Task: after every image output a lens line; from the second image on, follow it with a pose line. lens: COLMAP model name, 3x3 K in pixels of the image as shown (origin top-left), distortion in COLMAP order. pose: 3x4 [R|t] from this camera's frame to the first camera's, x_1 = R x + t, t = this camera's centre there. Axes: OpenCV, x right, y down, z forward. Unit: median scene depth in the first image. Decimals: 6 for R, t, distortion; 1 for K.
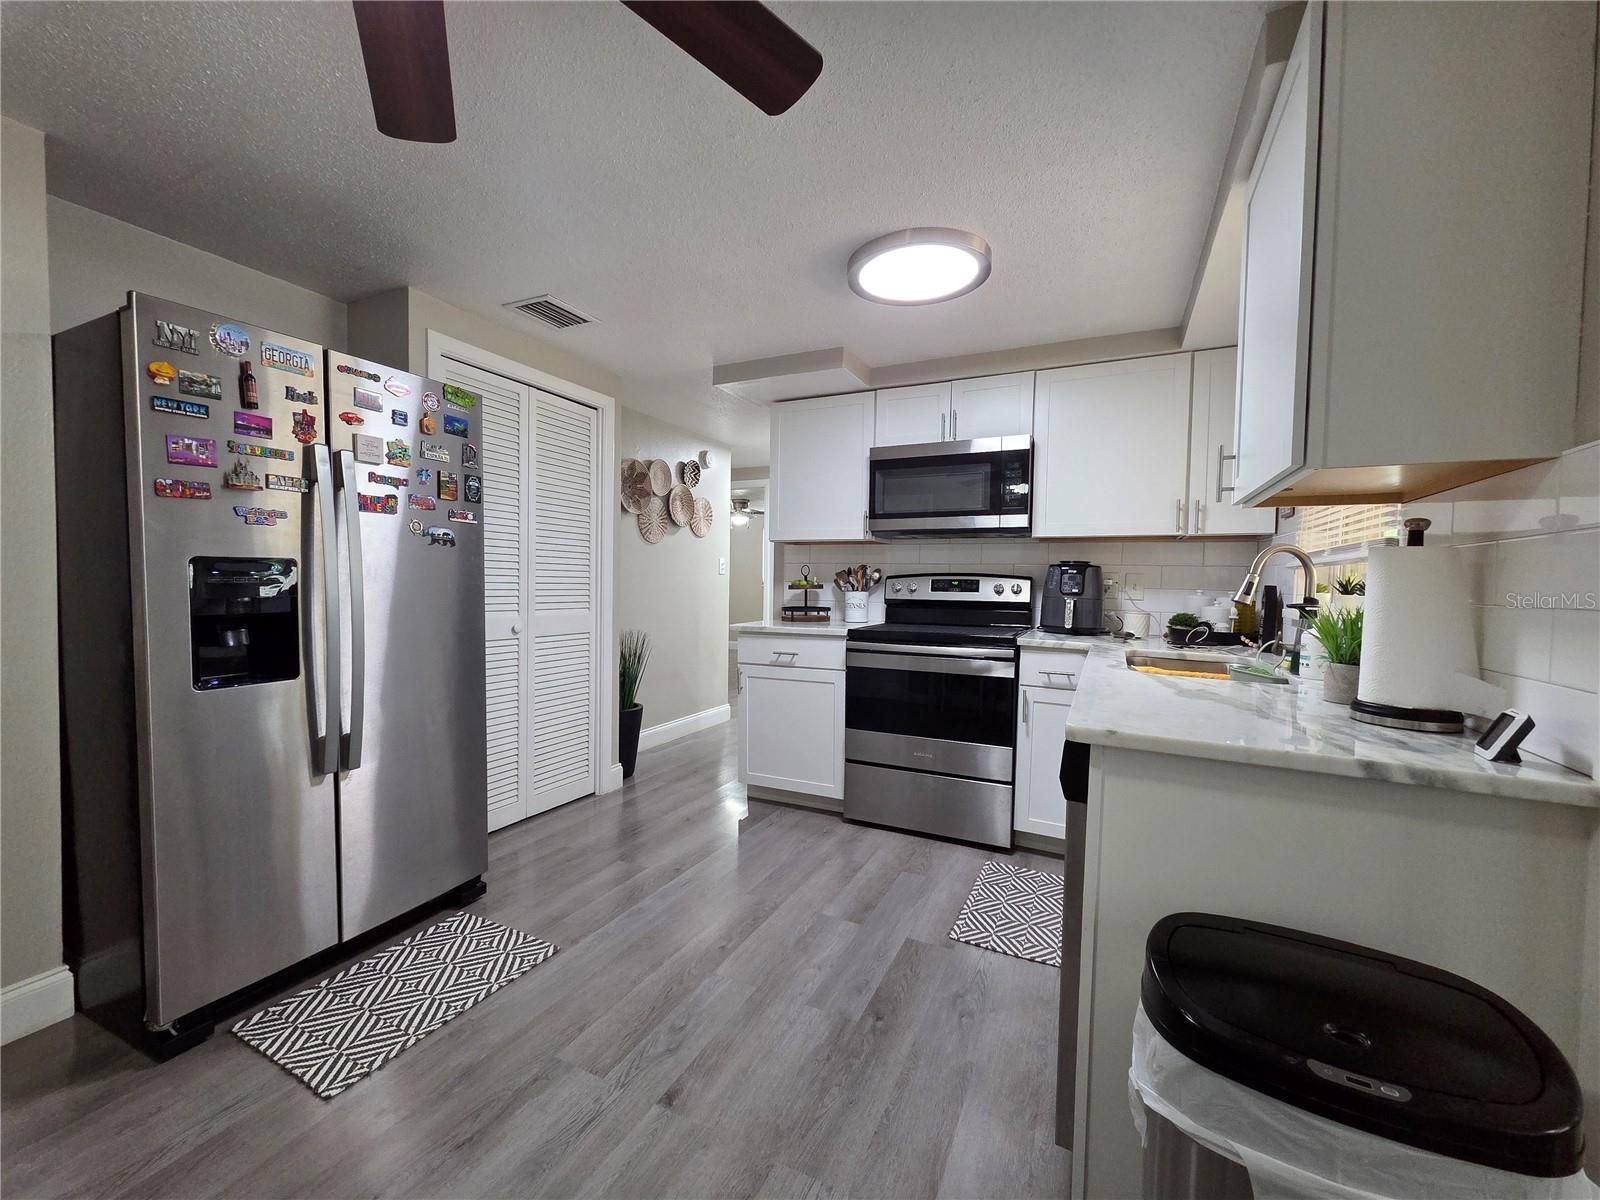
lens RADIAL K [[652.8, 0, 789.5], [0, 652.8, 603.3], [0, 0, 1]] dist [0.001648, 0.000690]
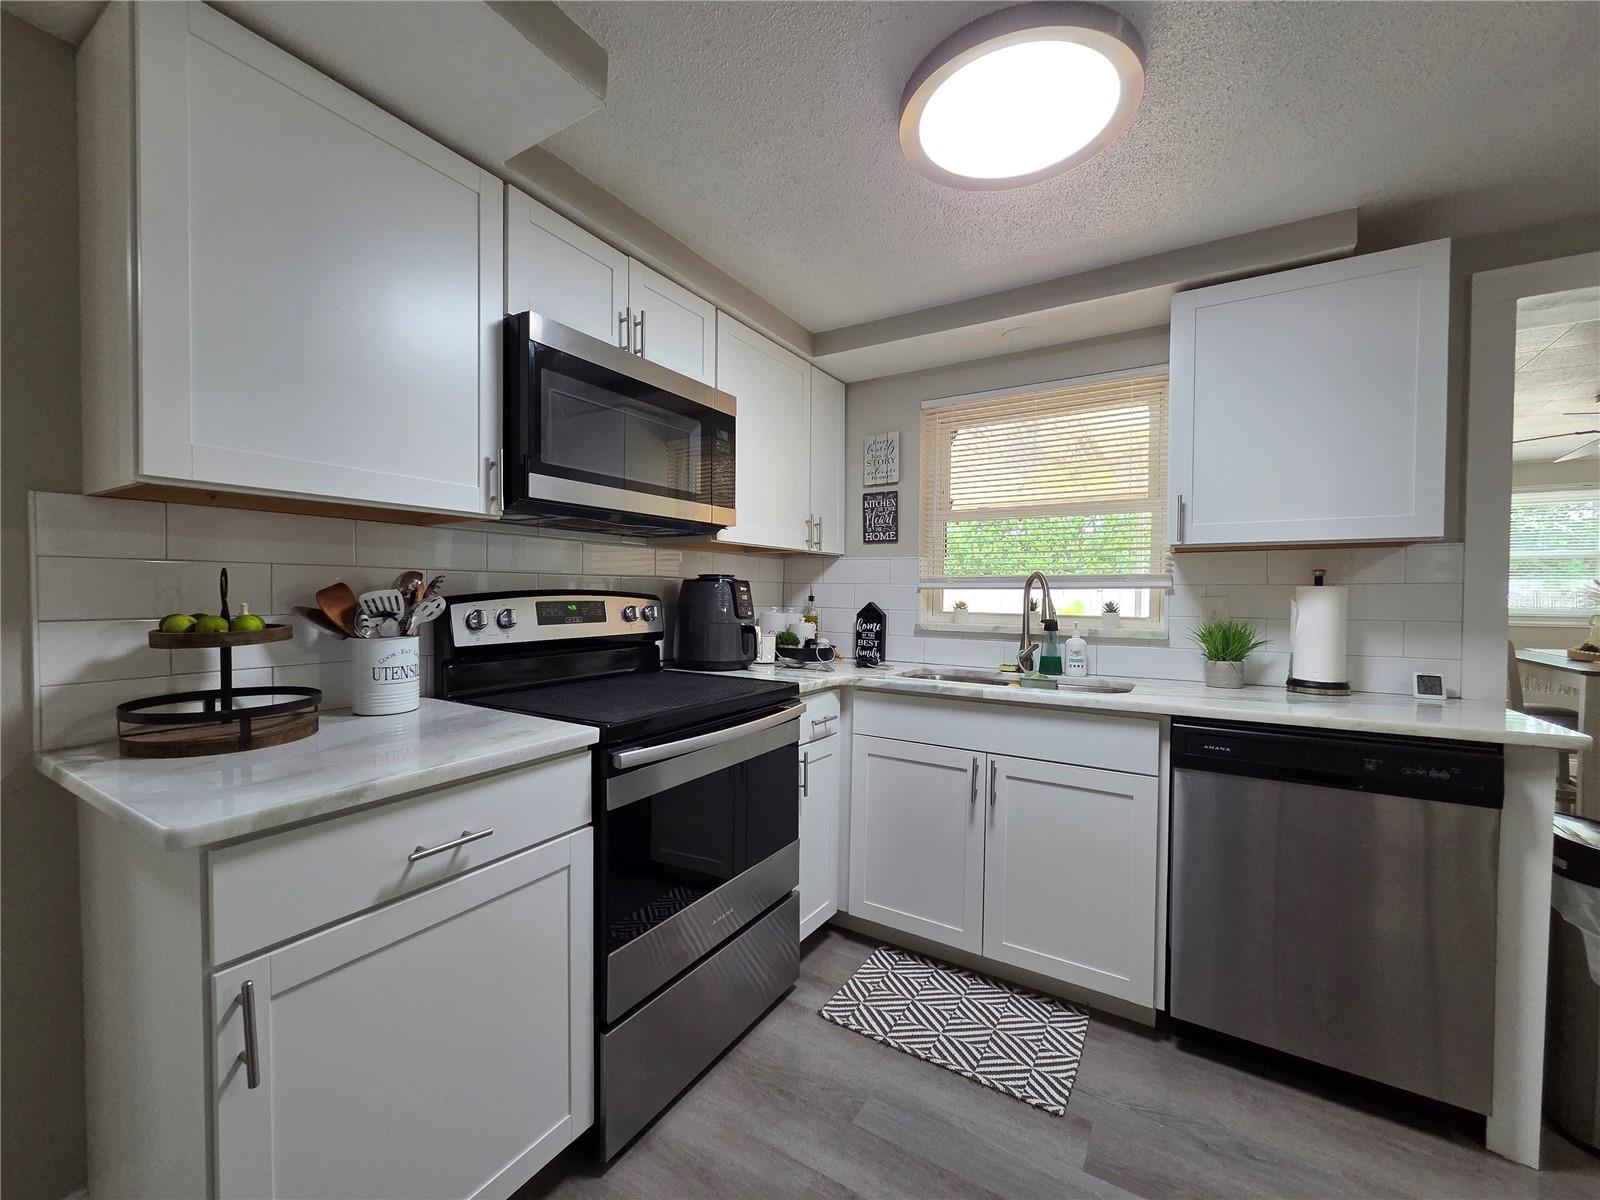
lens RADIAL K [[652.8, 0, 792.1], [0, 652.8, 605.5], [0, 0, 1]] dist [0.001648, 0.000690]
pose [[0.102282, -0.034546, 0.994155, -0.416793], [0.030357, 0.999040, 0.031592, -0.064205], [-0.994292, 0.026948, 0.103232, 1.068352]]
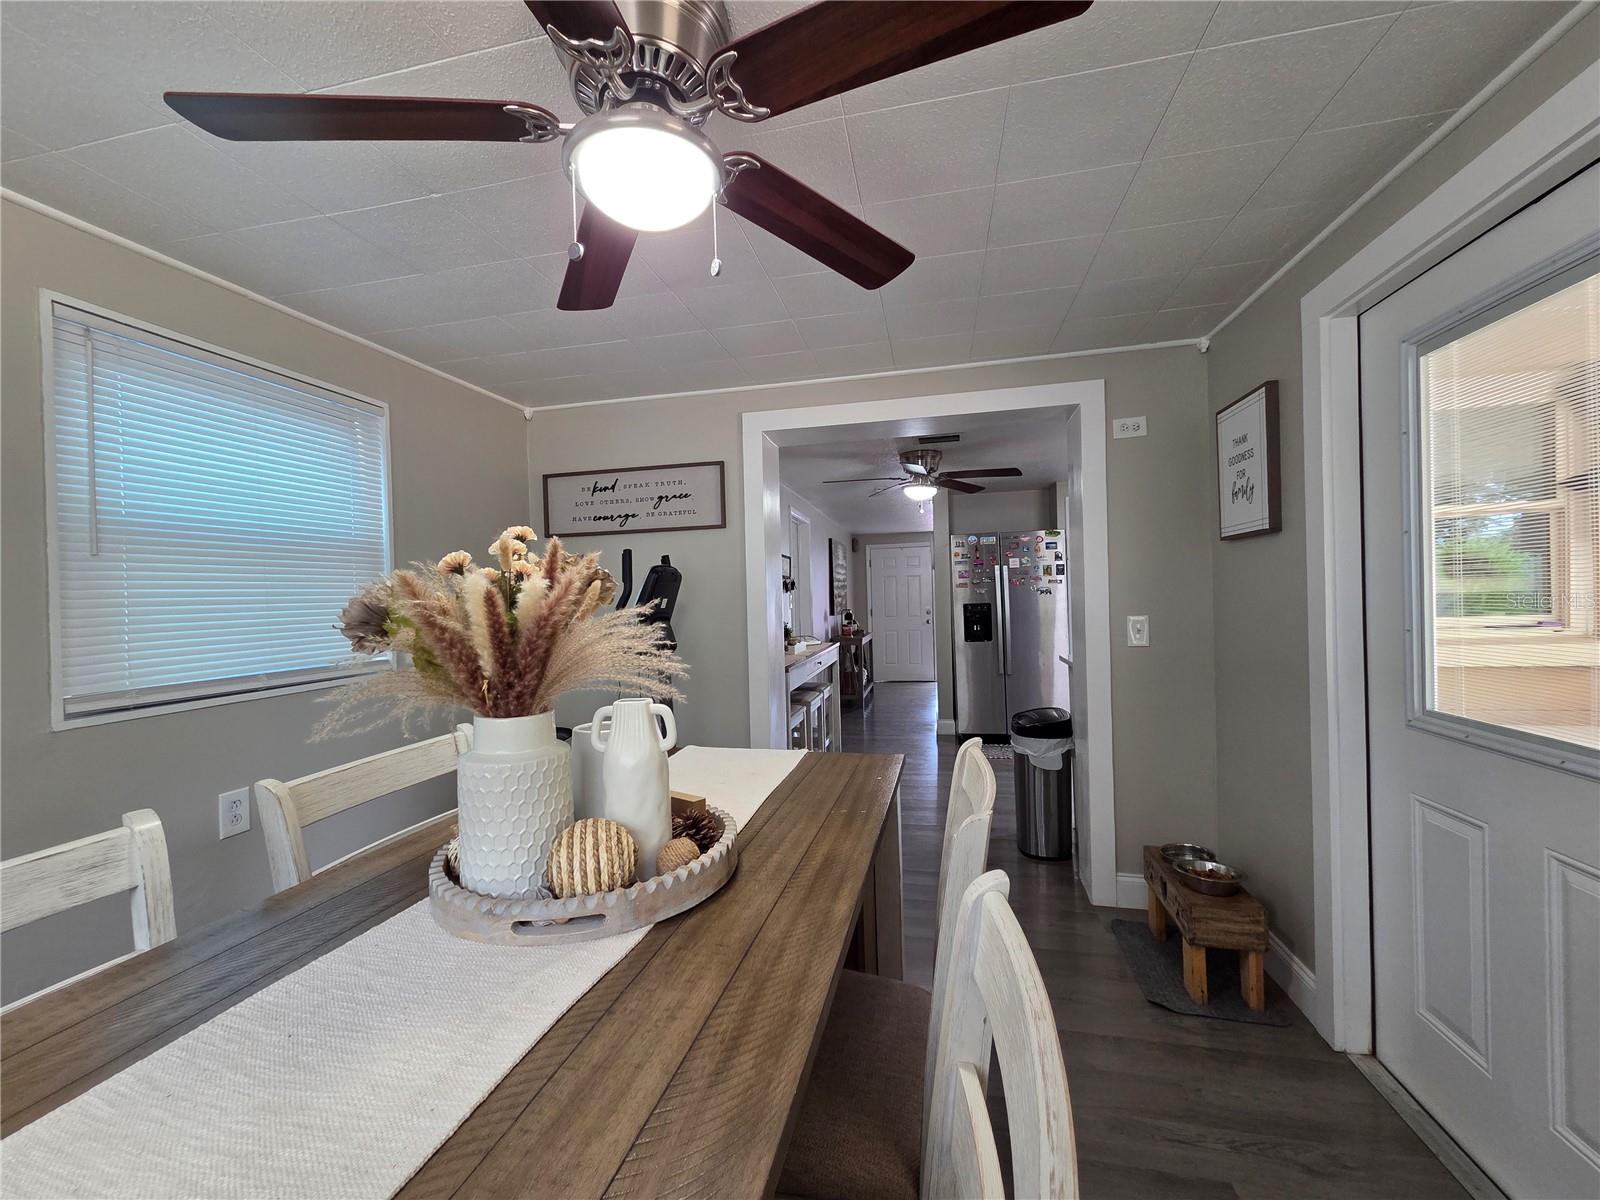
lens RADIAL K [[652.8, 0, 791.1], [0, 652.8, 600.2], [0, 0, 1]] dist [0.001648, 0.000690]
pose [[0.238508, -0.022529, -0.970879, 1.493409], [-0.004333, 0.999696, -0.024262, -0.000292], [0.971131, 0.009993, 0.238338, -0.492224]]
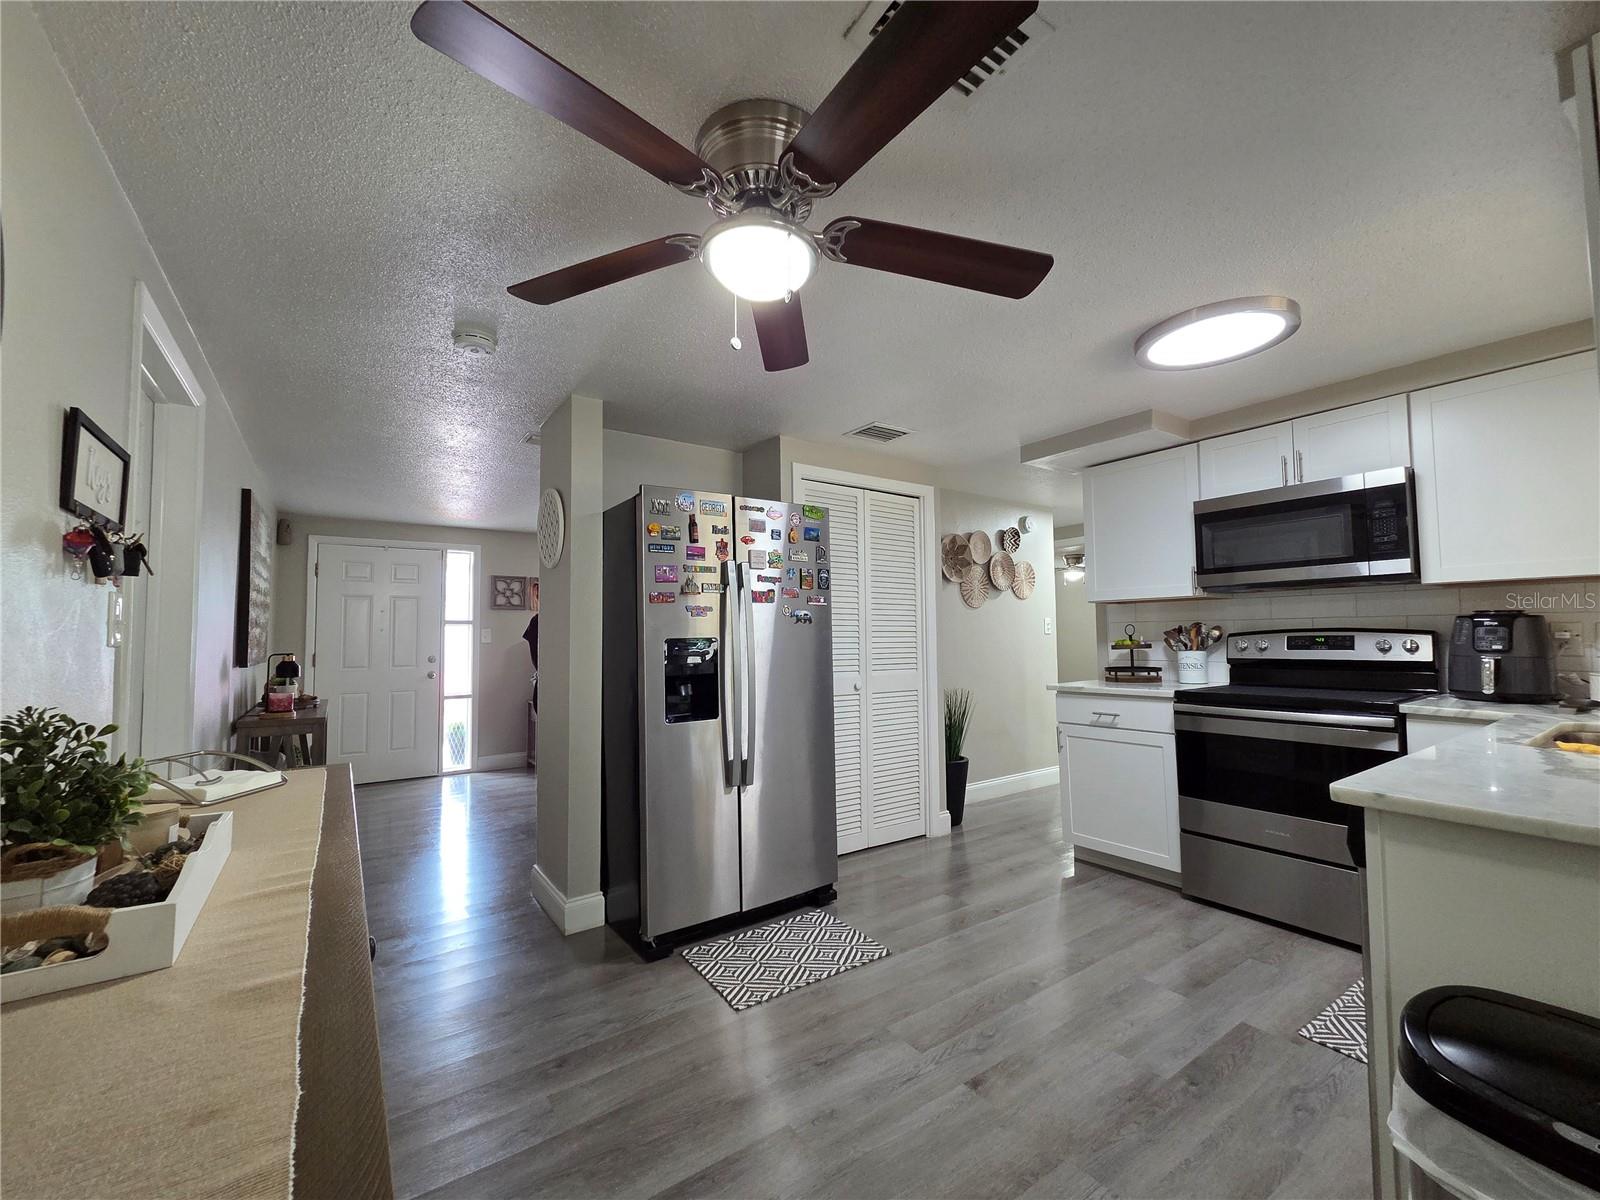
lens RADIAL K [[652.8, 0, 787.8], [0, 652.8, 604.1], [0, 0, 1]] dist [0.001648, 0.000690]
pose [[0.871516, -0.049111, -0.487902, 0.087816], [0.006358, 0.996020, -0.088900, -0.007480], [0.490326, 0.074376, 0.868360, -0.165293]]
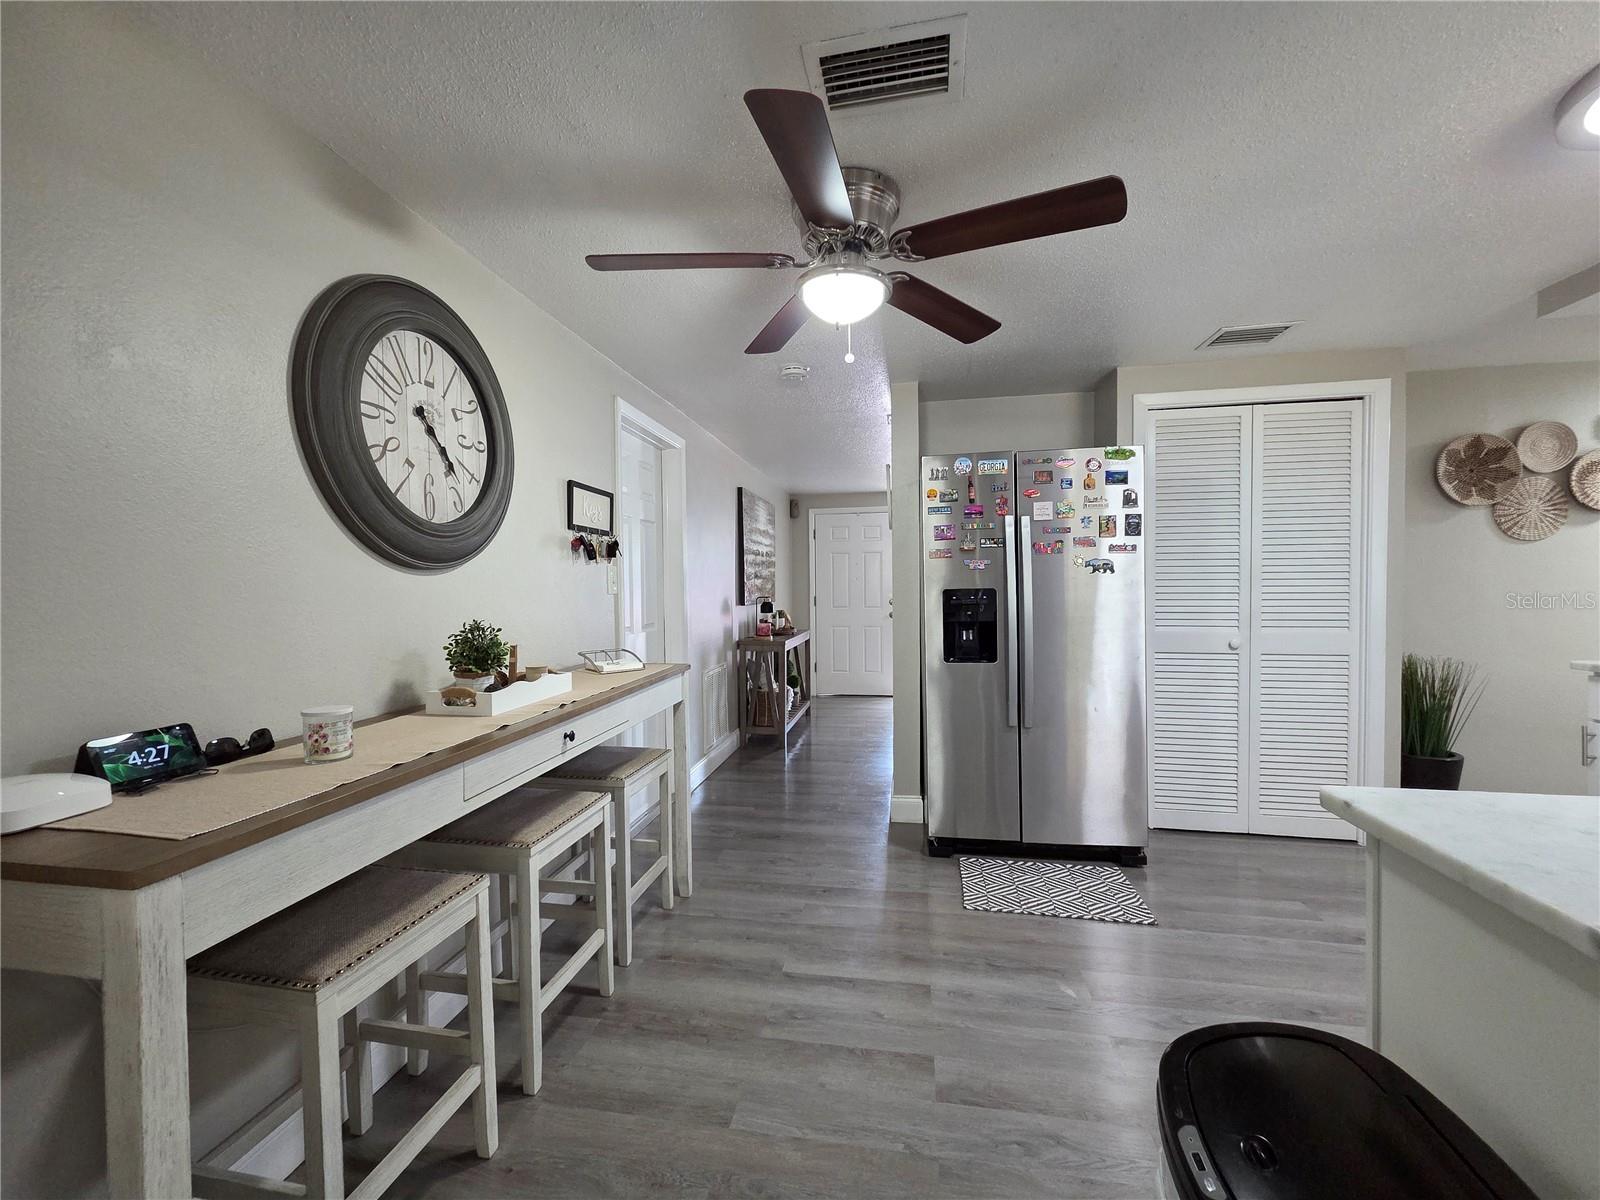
lens RADIAL K [[652.8, 0, 788.5], [0, 652.8, 604.3], [0, 0, 1]] dist [0.001648, 0.000690]
pose [[0.272178, 0.007893, -0.962215, 0.478292], [-0.019029, 0.999815, 0.002819, -0.016985], [0.962059, 0.017543, 0.272278, 0.049598]]
